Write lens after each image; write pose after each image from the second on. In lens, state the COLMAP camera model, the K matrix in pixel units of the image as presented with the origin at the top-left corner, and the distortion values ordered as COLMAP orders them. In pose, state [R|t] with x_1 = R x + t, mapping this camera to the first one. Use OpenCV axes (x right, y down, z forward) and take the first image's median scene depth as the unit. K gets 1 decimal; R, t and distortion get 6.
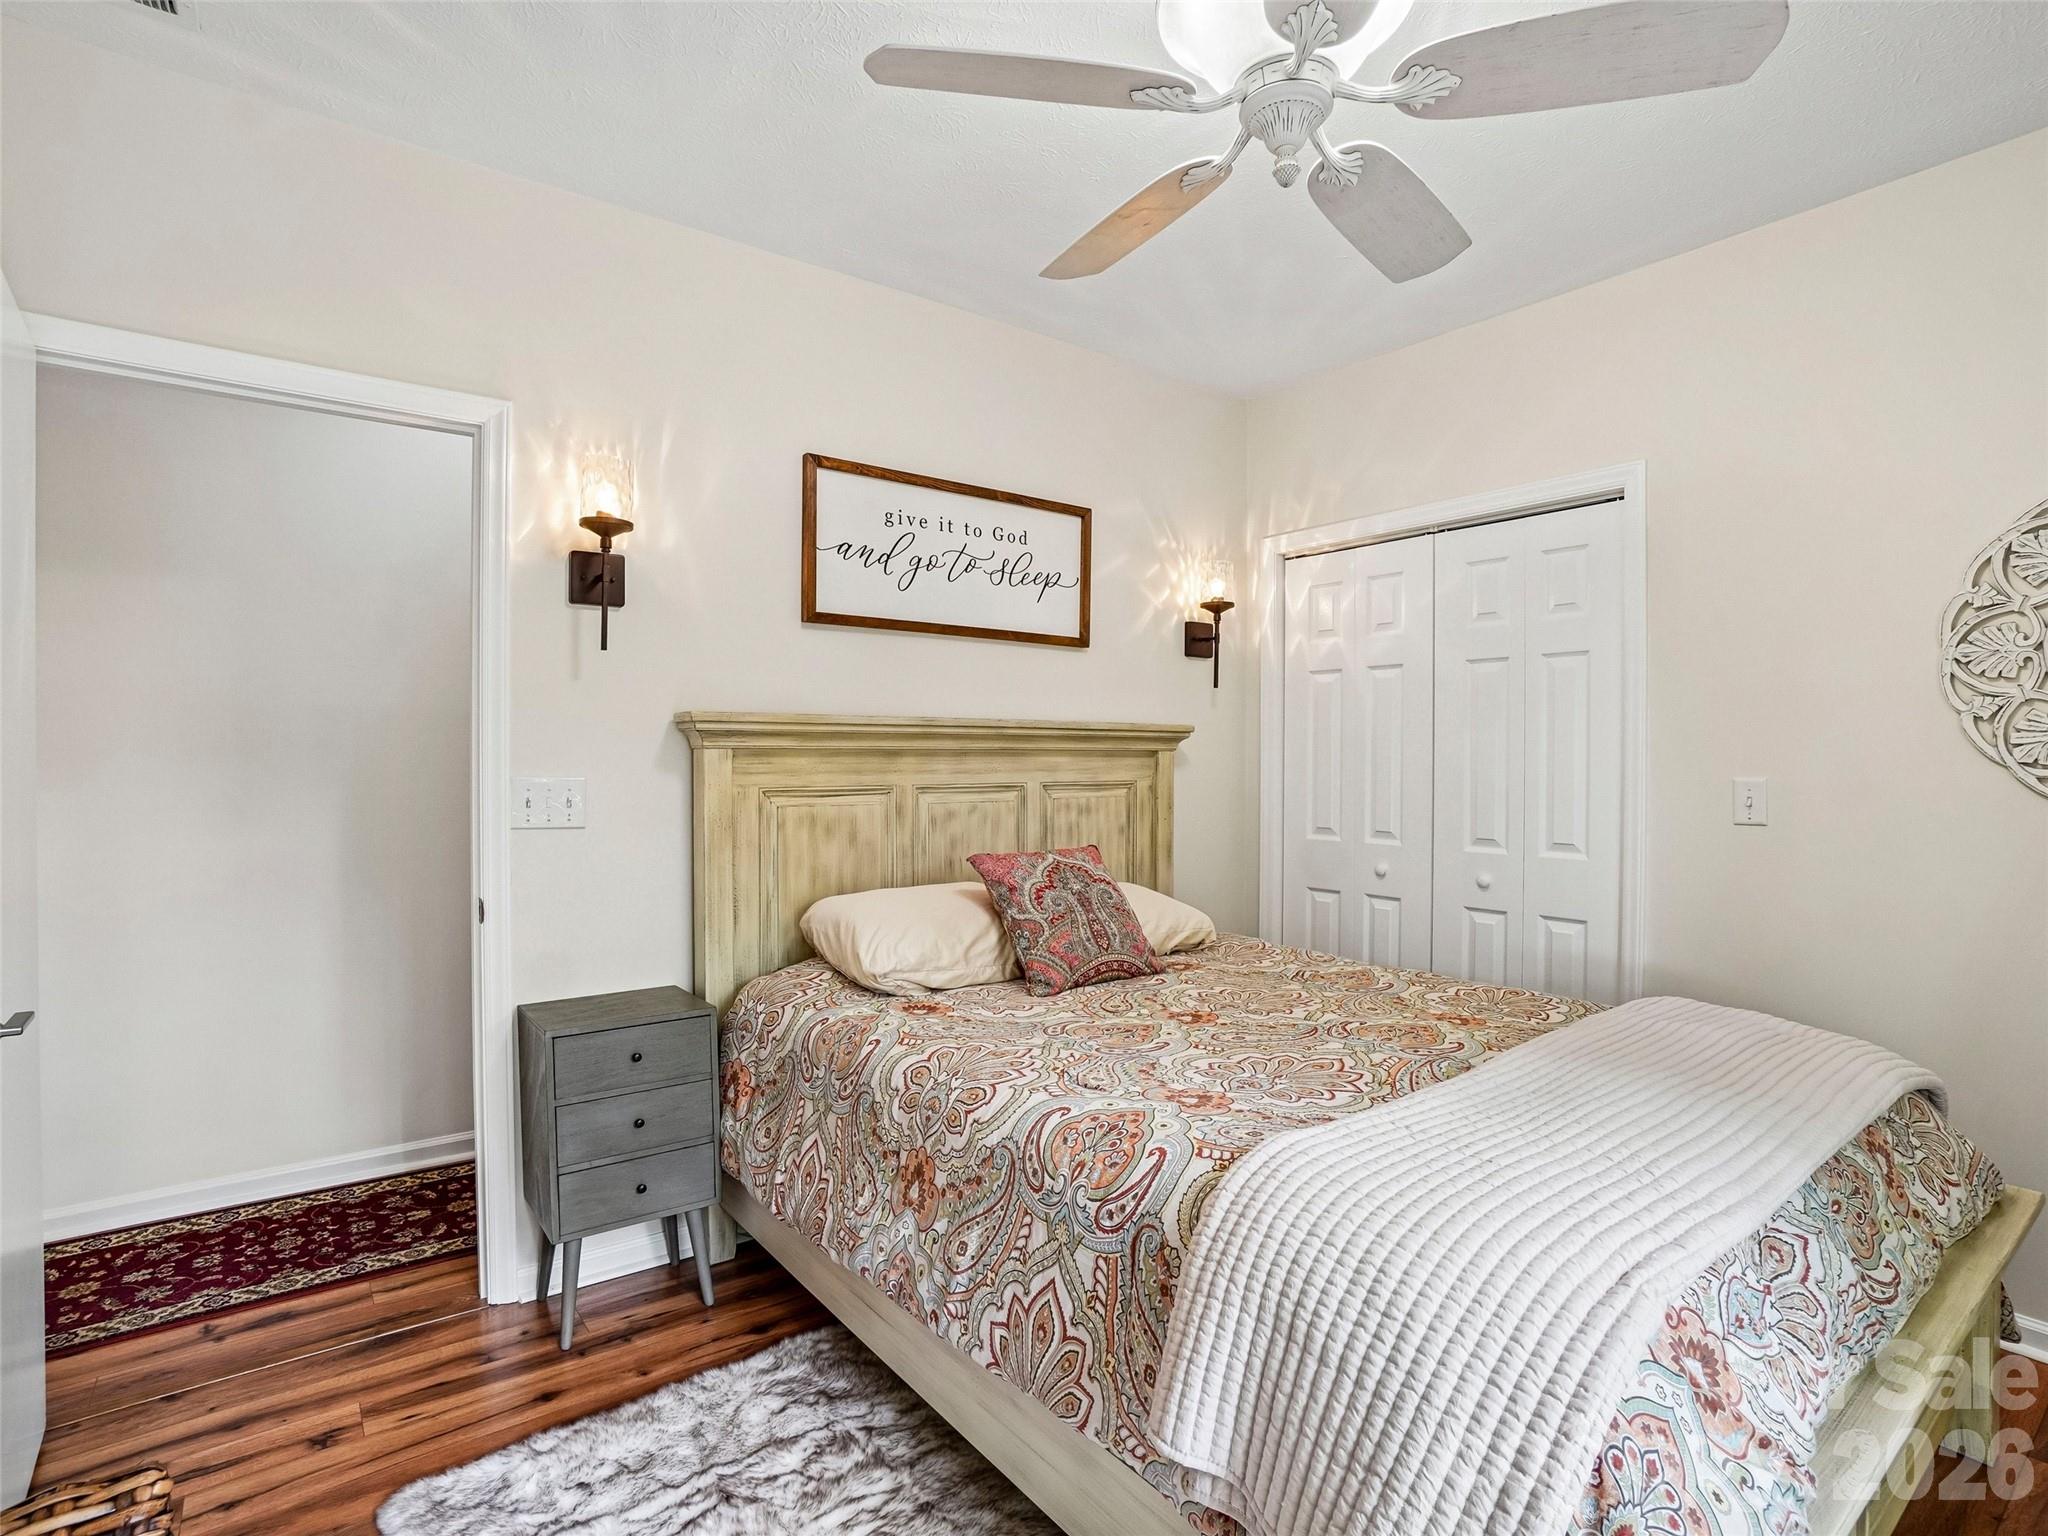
lens RADIAL K [[1014.0, 0, 1010.5], [0, 1014.0, 770.4], [0, 0, 1]] dist [-0.060338, 0.020173]
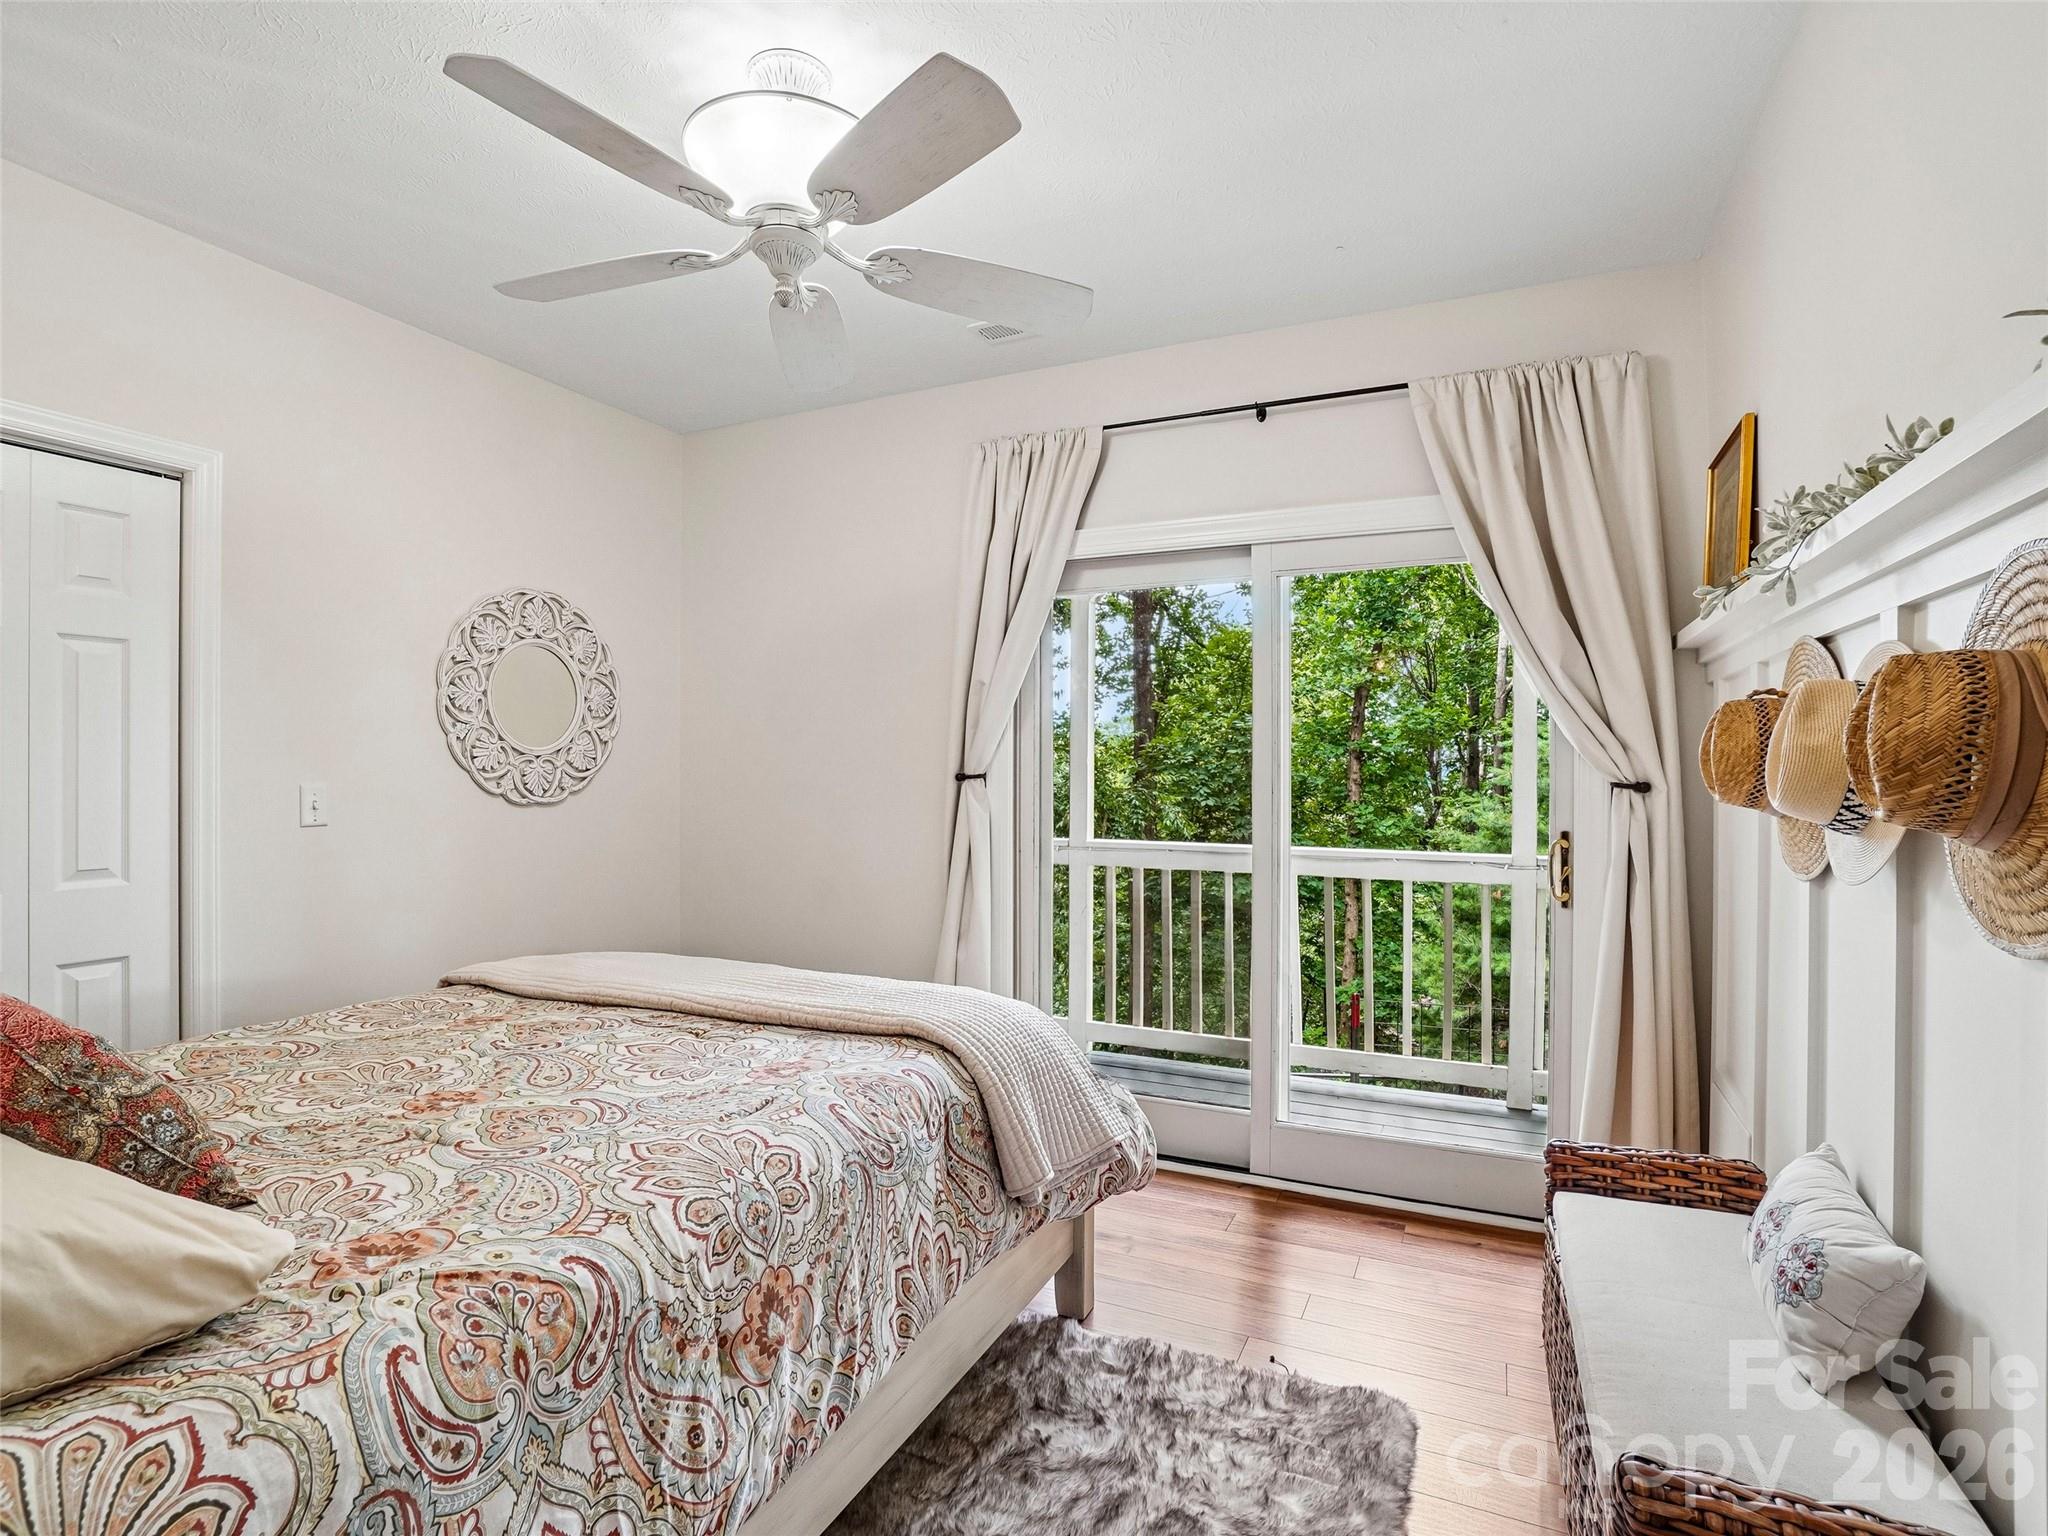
lens RADIAL K [[1014.0, 0, 1015.7], [0, 1014.0, 762.6], [0, 0, 1]] dist [-0.060338, 0.020173]
pose [[-0.460870, 0.001376, 0.887467, -0.780690], [0.007186, 0.999972, 0.002182, -0.016159], [-0.887439, 0.007383, -0.460867, 1.069740]]
